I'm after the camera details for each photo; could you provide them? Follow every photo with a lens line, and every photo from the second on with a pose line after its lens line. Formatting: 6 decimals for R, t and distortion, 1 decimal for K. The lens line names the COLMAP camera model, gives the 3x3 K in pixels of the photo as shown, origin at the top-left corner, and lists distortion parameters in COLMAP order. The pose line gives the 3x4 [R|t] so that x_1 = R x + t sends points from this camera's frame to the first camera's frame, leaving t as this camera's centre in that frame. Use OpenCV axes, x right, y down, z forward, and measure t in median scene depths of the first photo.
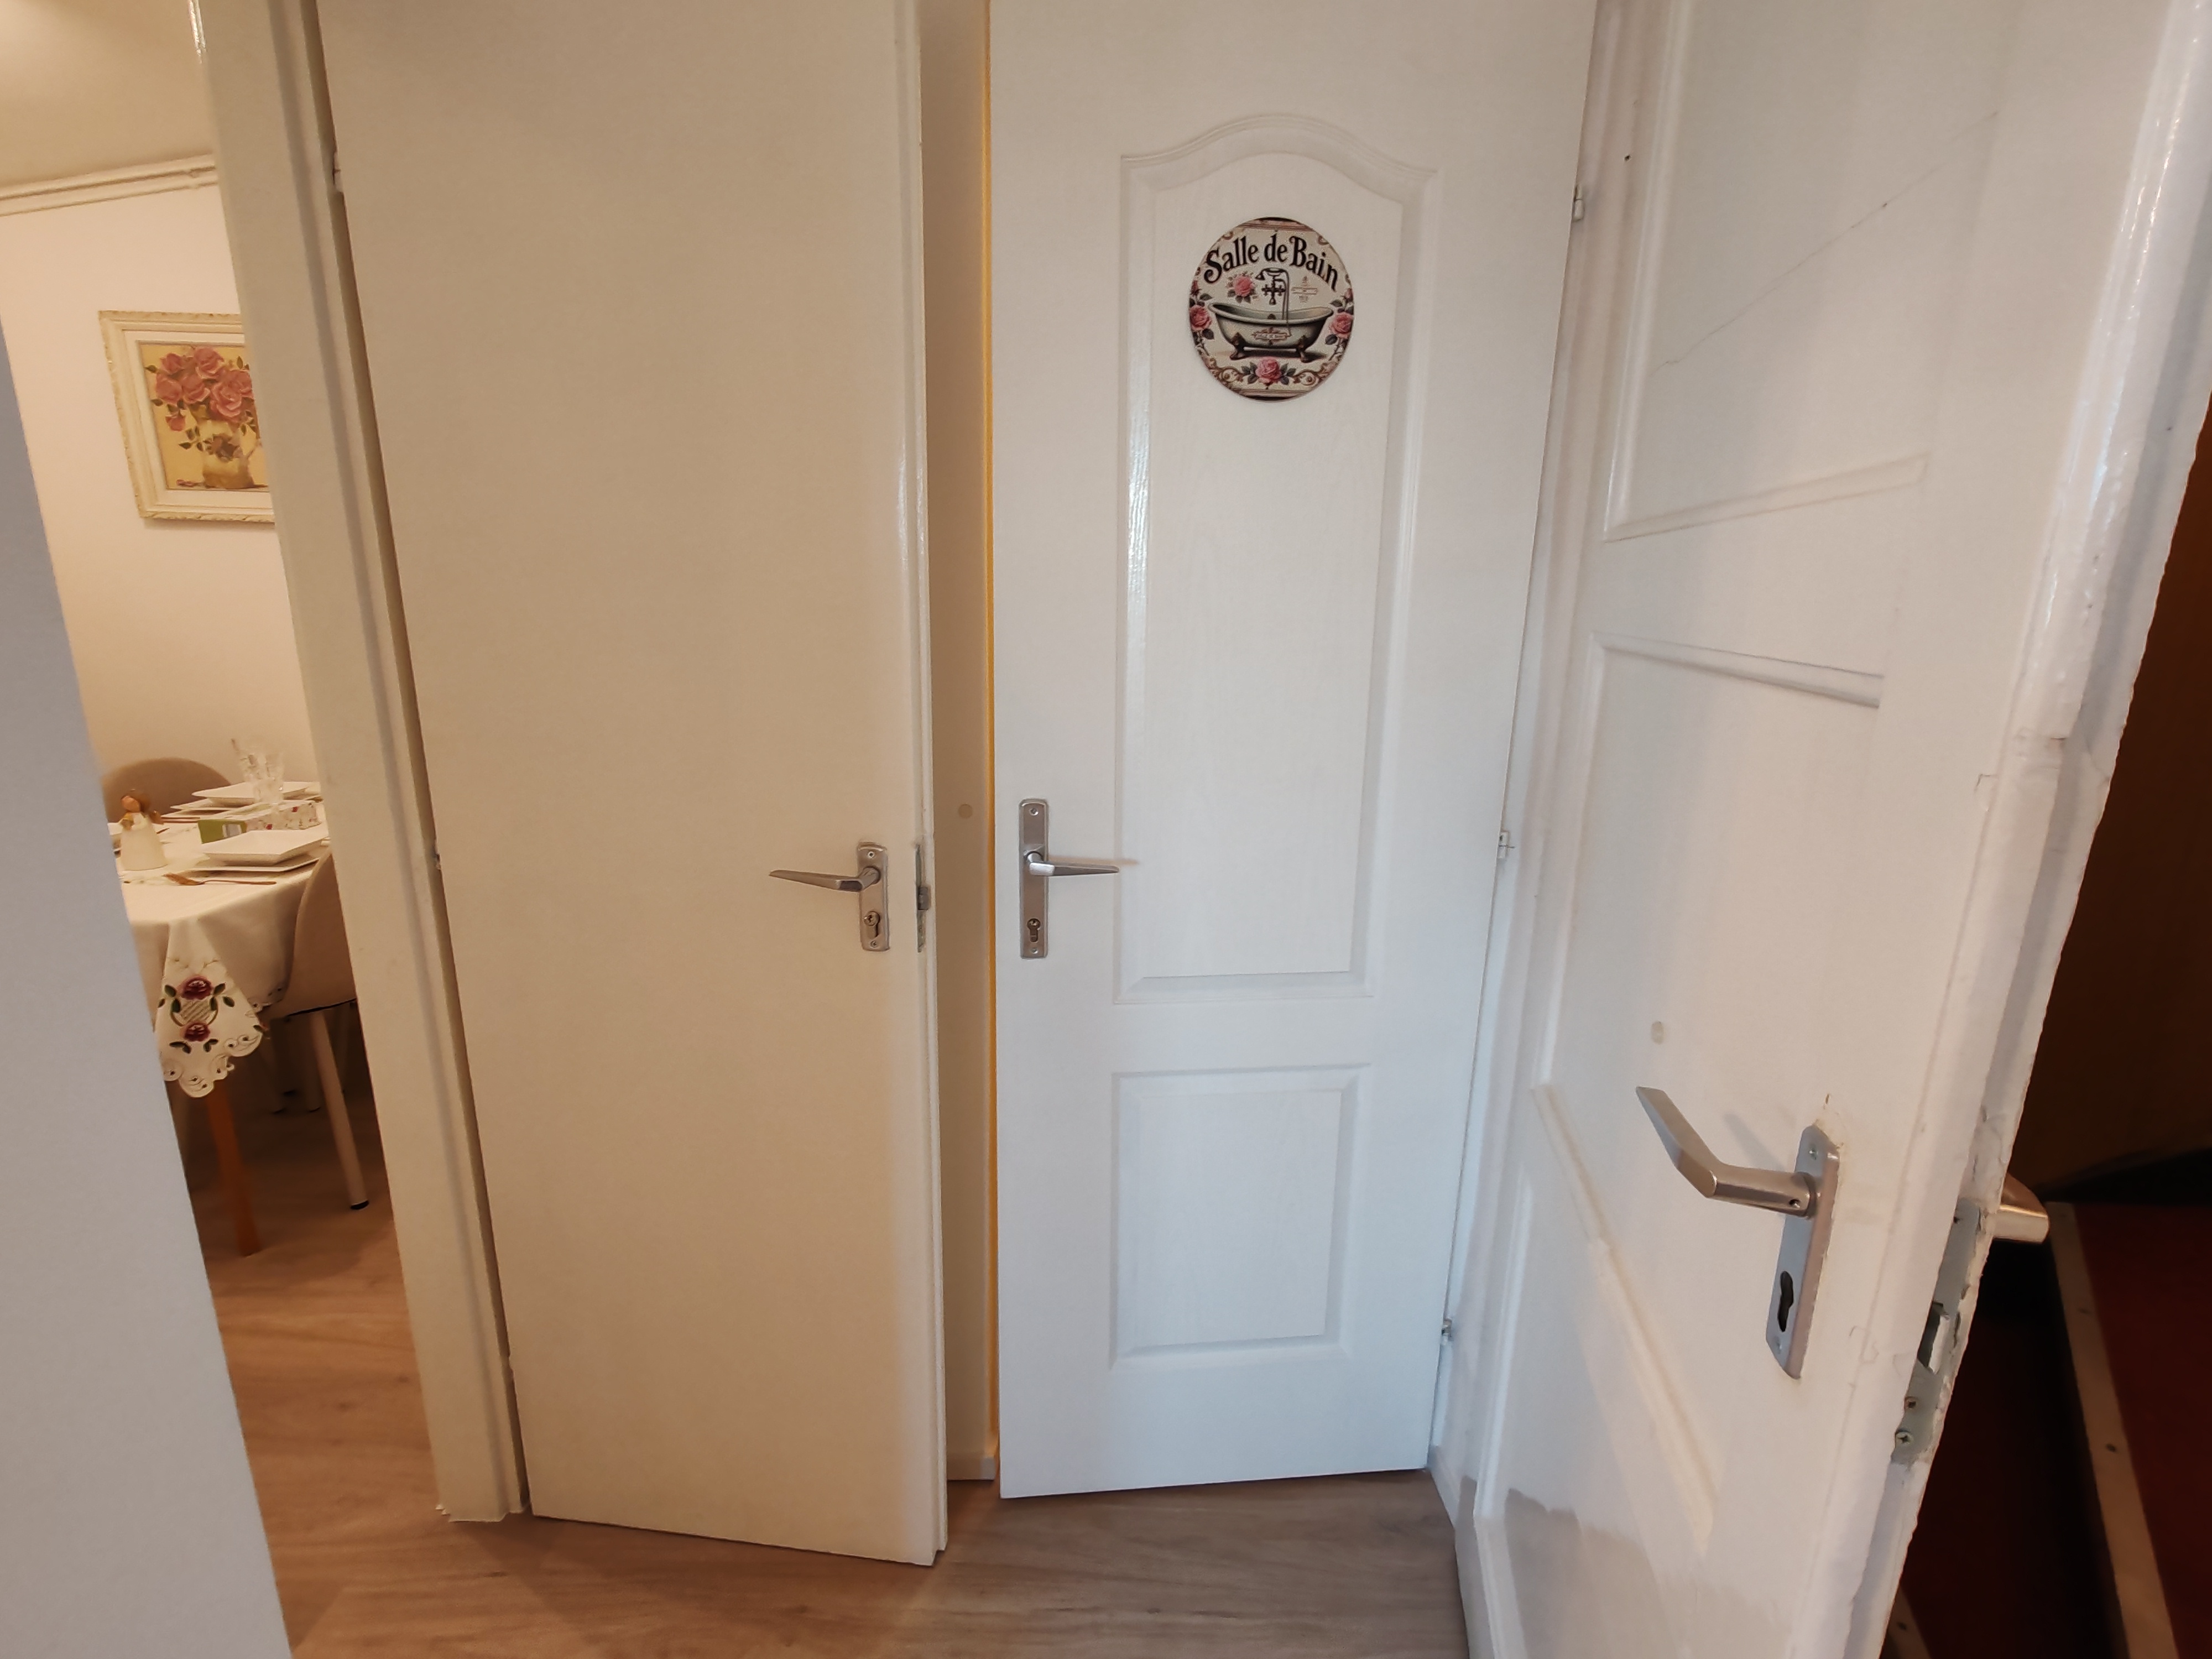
lens RADIAL K [[1003.7, 0, 1107.0], [0, 1003.7, 833.1], [0, 0, 1]] dist [-0.000089, 0.003222]
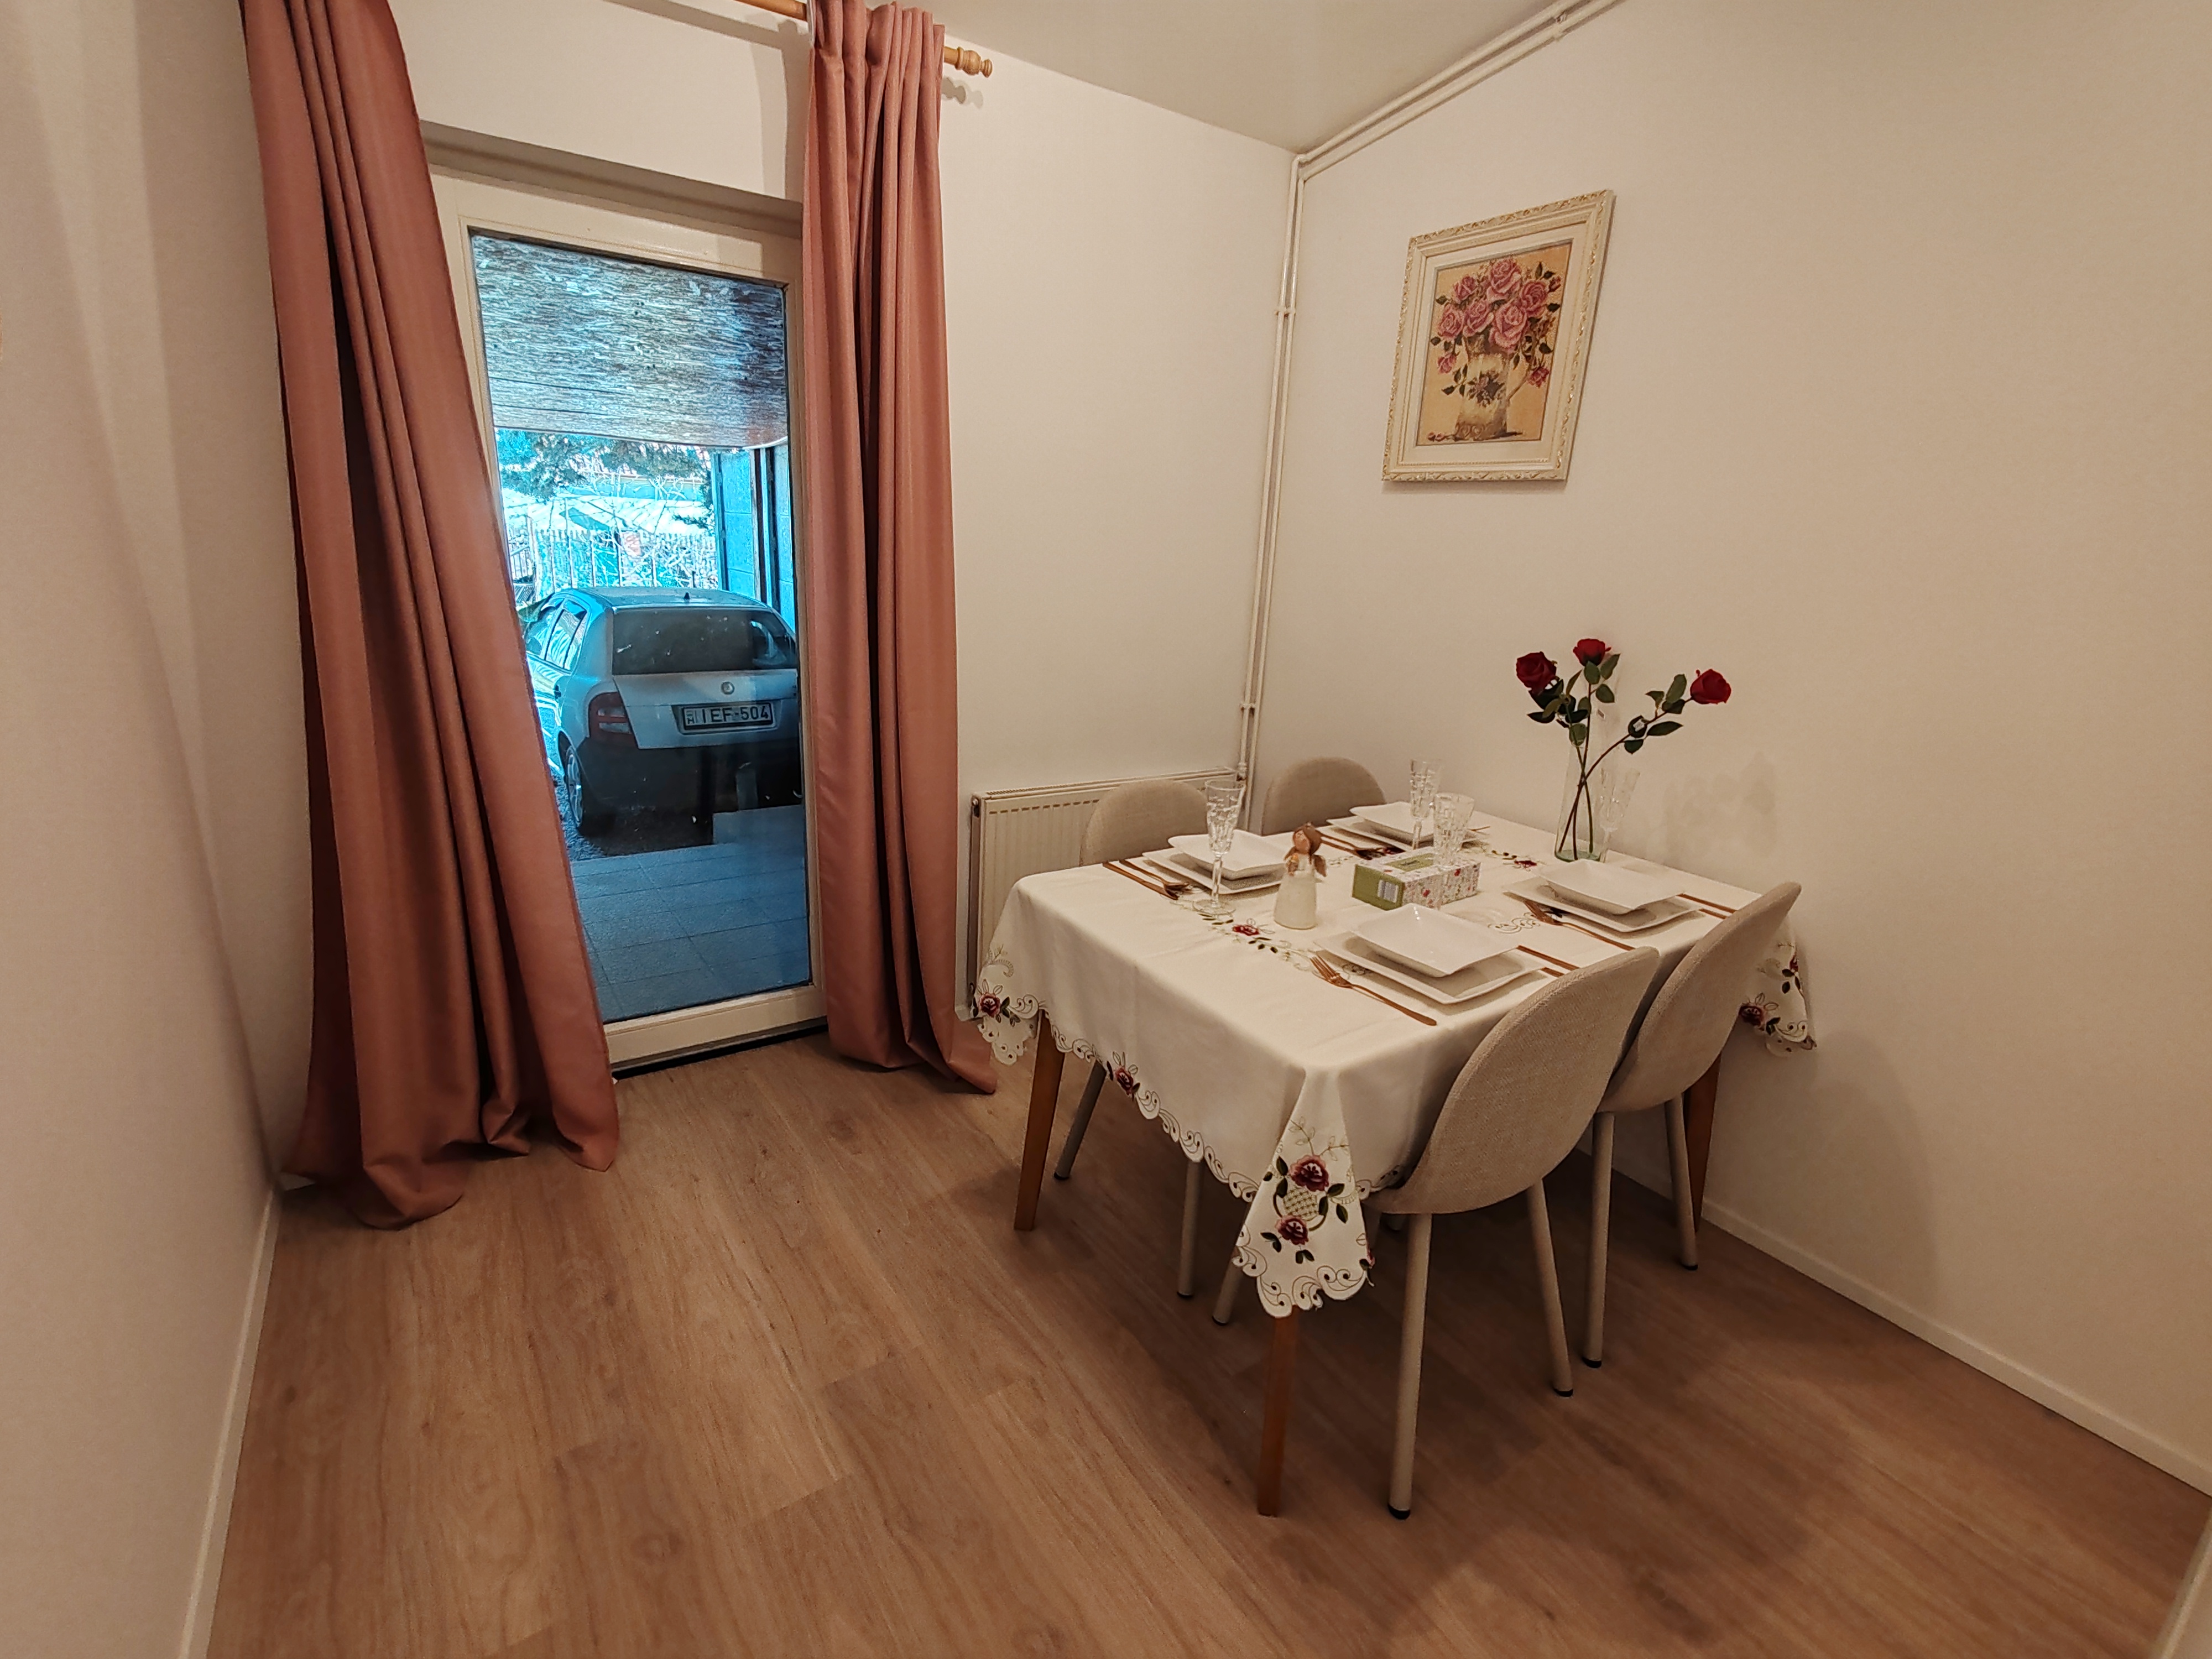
lens RADIAL K [[1003.7, 0, 1104.9], [0, 1003.7, 827.8], [0, 0, 1]] dist [-0.000089, 0.003222]
pose [[0.577387, 0.233312, -0.782426, -0.356799], [-0.228143, 0.966233, 0.119765, -0.074295], [0.783948, 0.109355, 0.611119, 0.321523]]
